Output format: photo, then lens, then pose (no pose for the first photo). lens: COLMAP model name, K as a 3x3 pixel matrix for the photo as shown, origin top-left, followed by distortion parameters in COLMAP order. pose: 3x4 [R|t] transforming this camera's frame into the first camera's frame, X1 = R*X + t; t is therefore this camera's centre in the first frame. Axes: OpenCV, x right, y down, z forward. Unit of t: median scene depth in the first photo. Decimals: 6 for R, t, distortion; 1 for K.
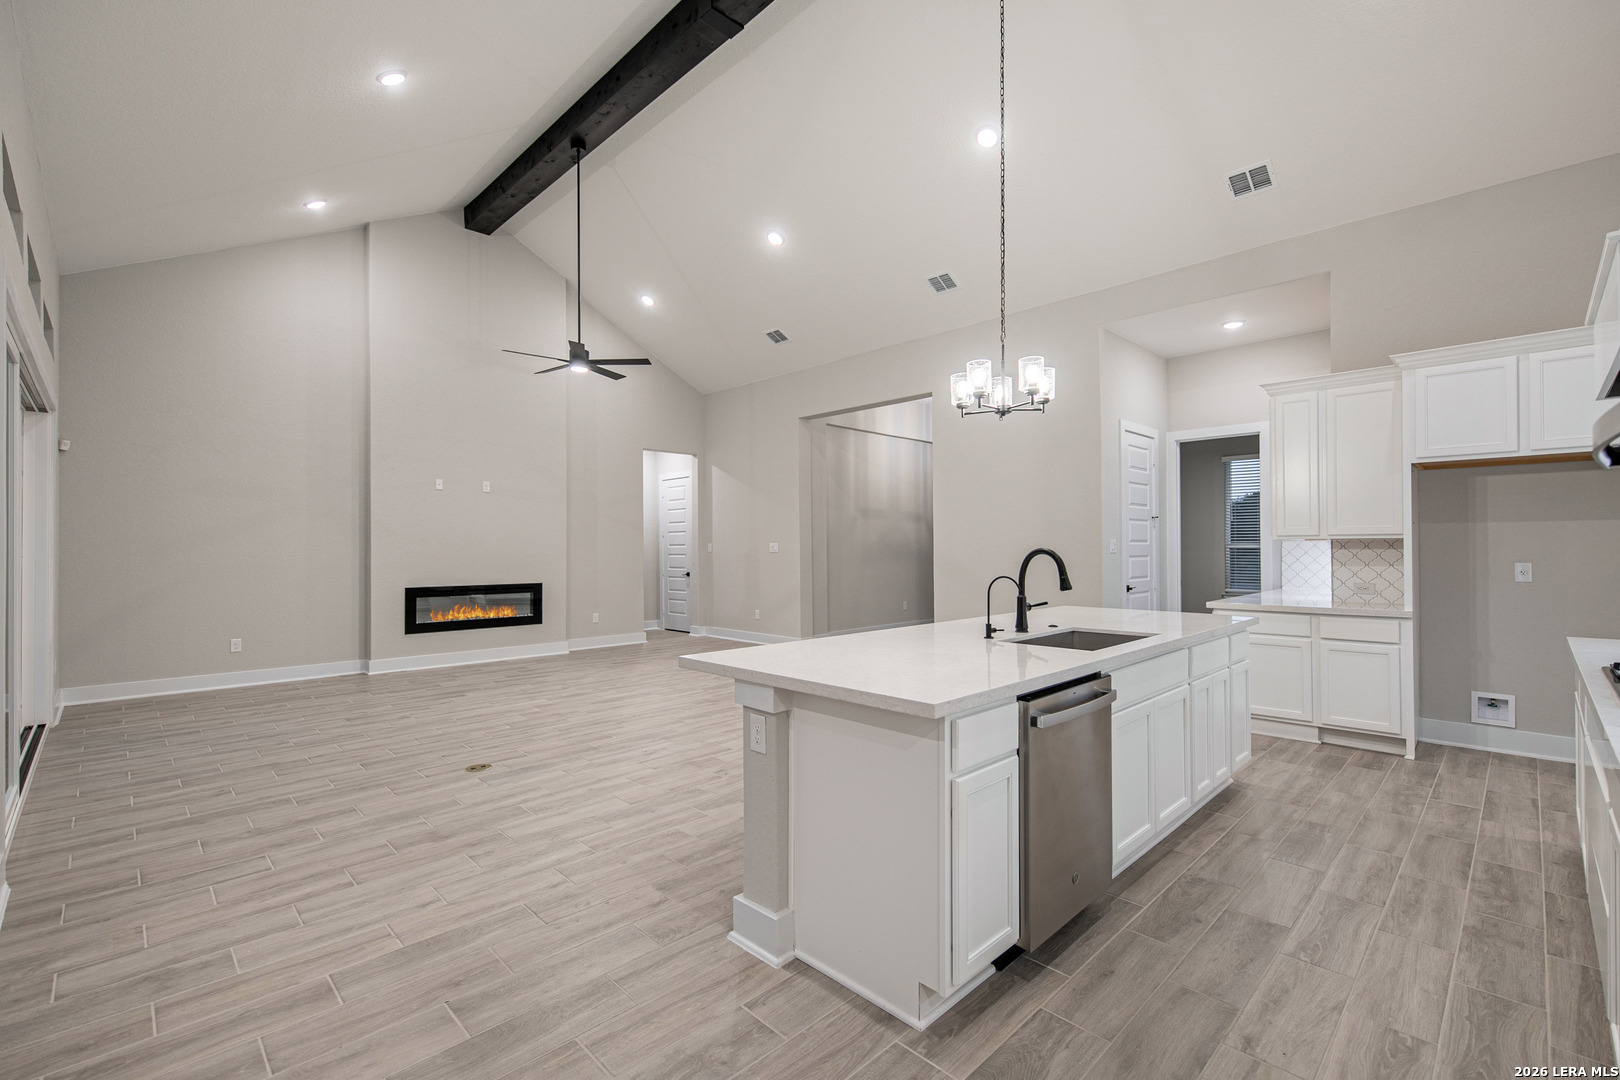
lens RADIAL K [[686.5, 0, 811.4], [0, 686.5, 546.7], [0, 0, 1]] dist [0.010862, -0.004784]
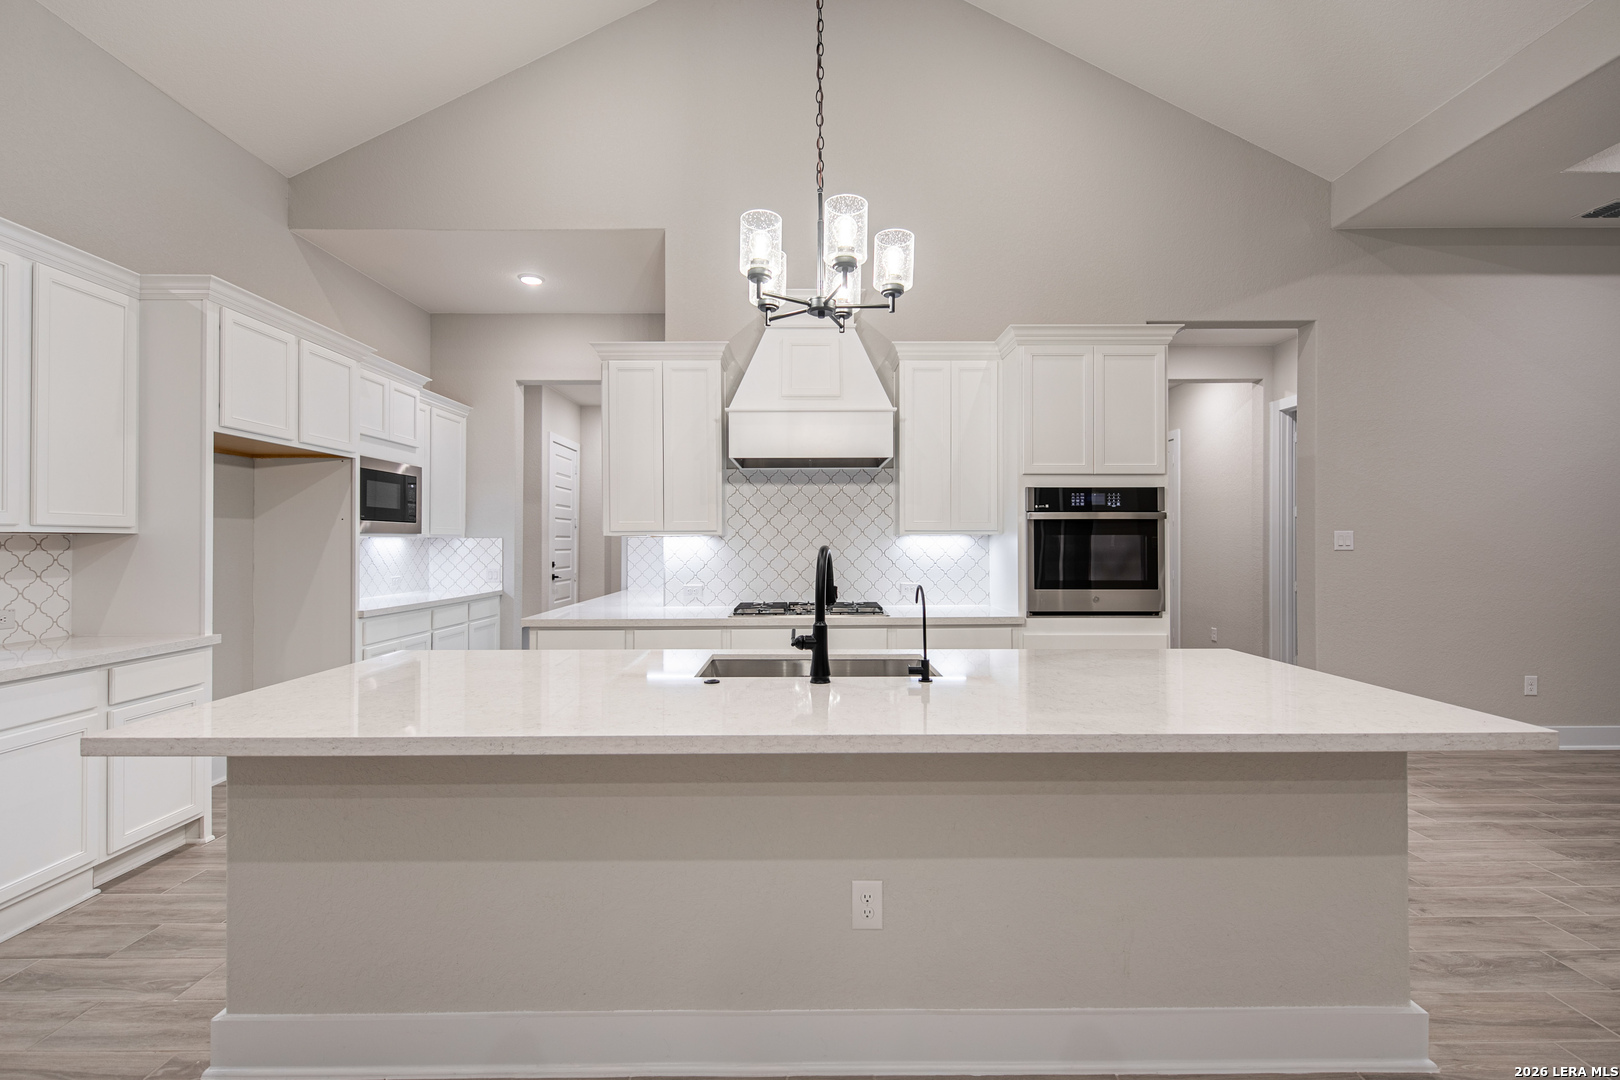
lens RADIAL K [[686.5, 0, 810.7], [0, 686.5, 537.8], [0, 0, 1]] dist [0.010862, -0.004784]
pose [[-0.715981, 0.011060, 0.698032, -0.090920], [0.003129, 0.999915, -0.012635, 0.002478], [-0.698112, -0.006863, -0.715955, 1.093997]]
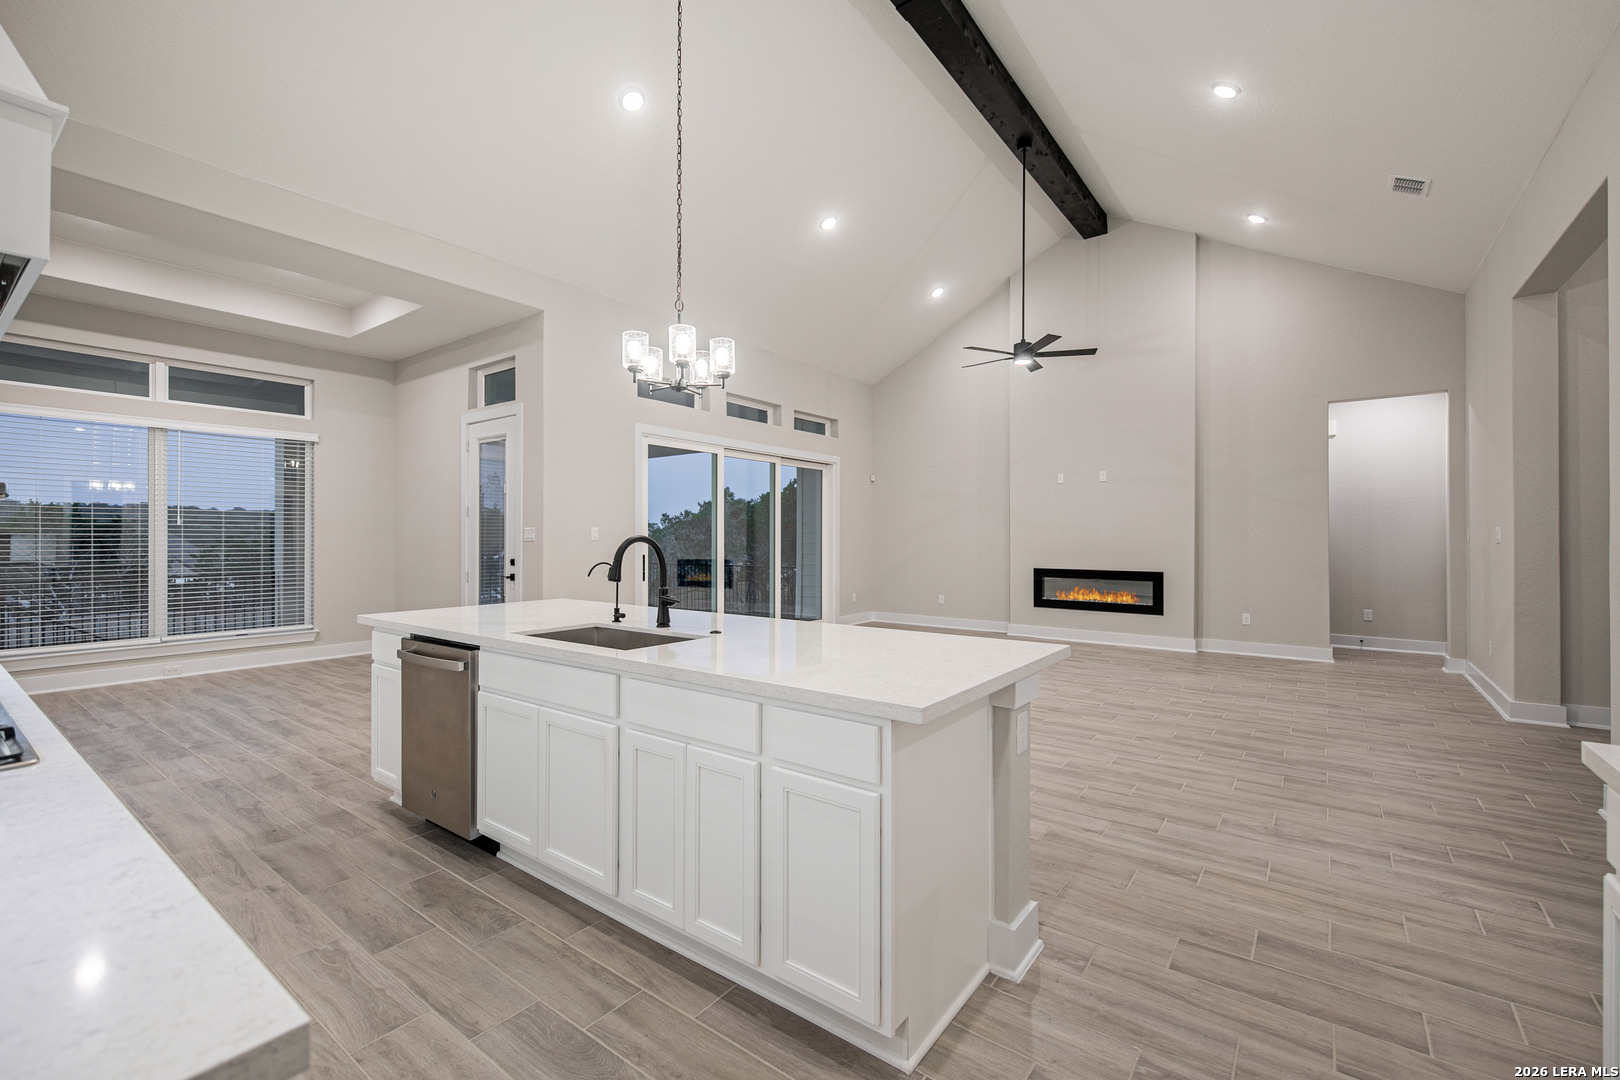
lens RADIAL K [[686.5, 0, 828.7], [0, 686.5, 535.5], [0, 0, 1]] dist [0.010862, -0.004784]
pose [[0.173237, 0.002235, -0.984878, 0.946226], [0.001180, 0.999996, 0.002477, -0.000195], [0.984879, -0.001591, 0.173234, 0.802836]]
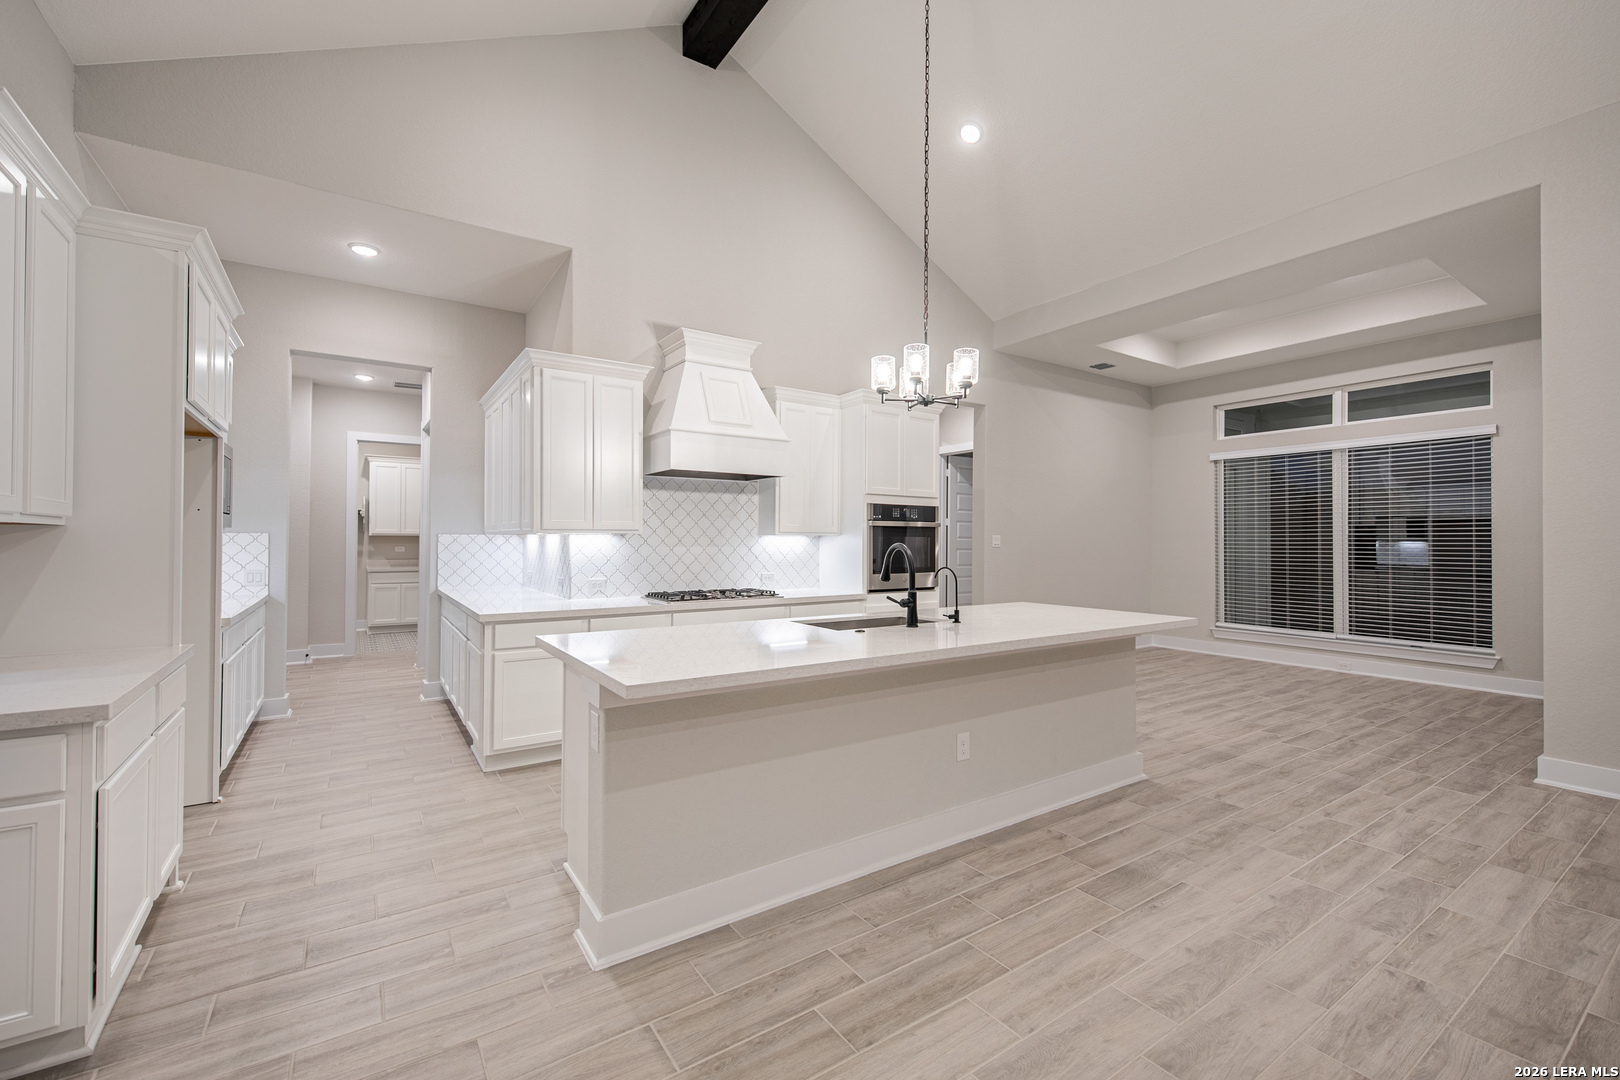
lens RADIAL K [[686.5, 0, 808.3], [0, 686.5, 534.0], [0, 0, 1]] dist [0.010862, -0.004784]
pose [[-0.984071, 0.002146, 0.177766, 0.210988], [-0.000422, 0.999896, -0.014408, 0.002312], [-0.177778, -0.014253, -0.983967, 1.530523]]
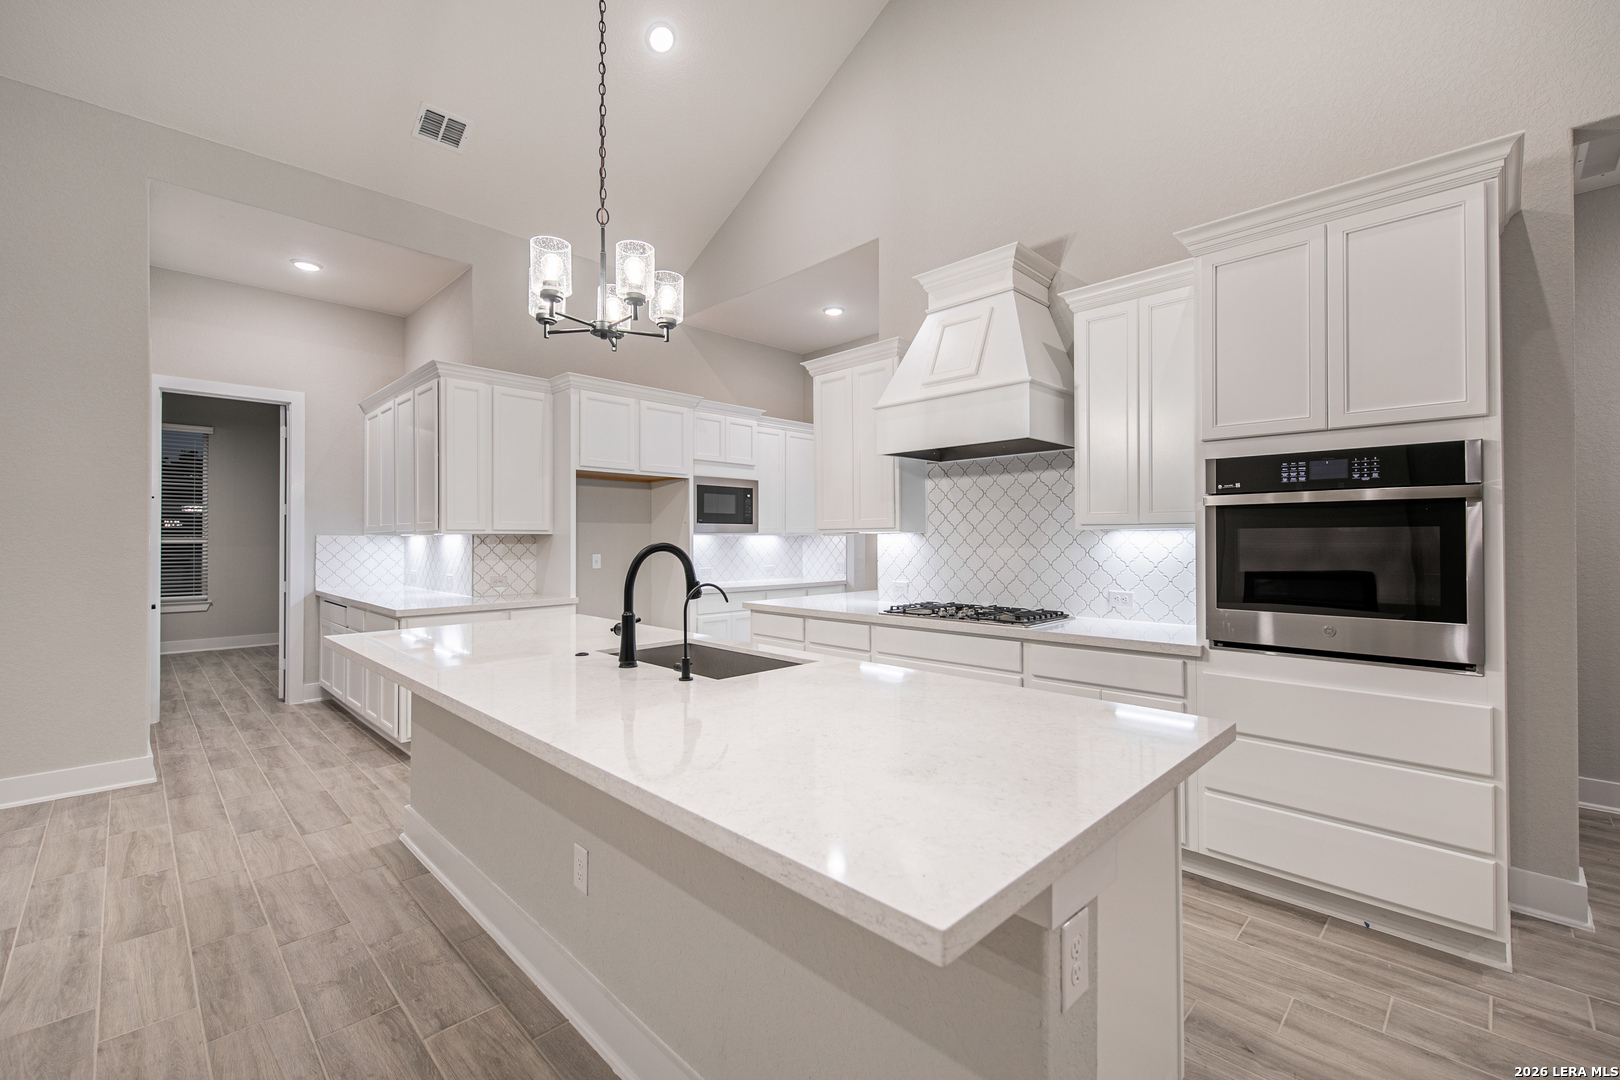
lens RADIAL K [[686.5, 0, 804.9], [0, 686.5, 532.9], [0, 0, 1]] dist [0.010862, -0.004784]
pose [[-0.002364, 0.014804, 0.999888, -0.283964], [-0.001256, 0.999890, -0.014807, 0.001675], [-0.999996, -0.001291, -0.002345, 0.626969]]
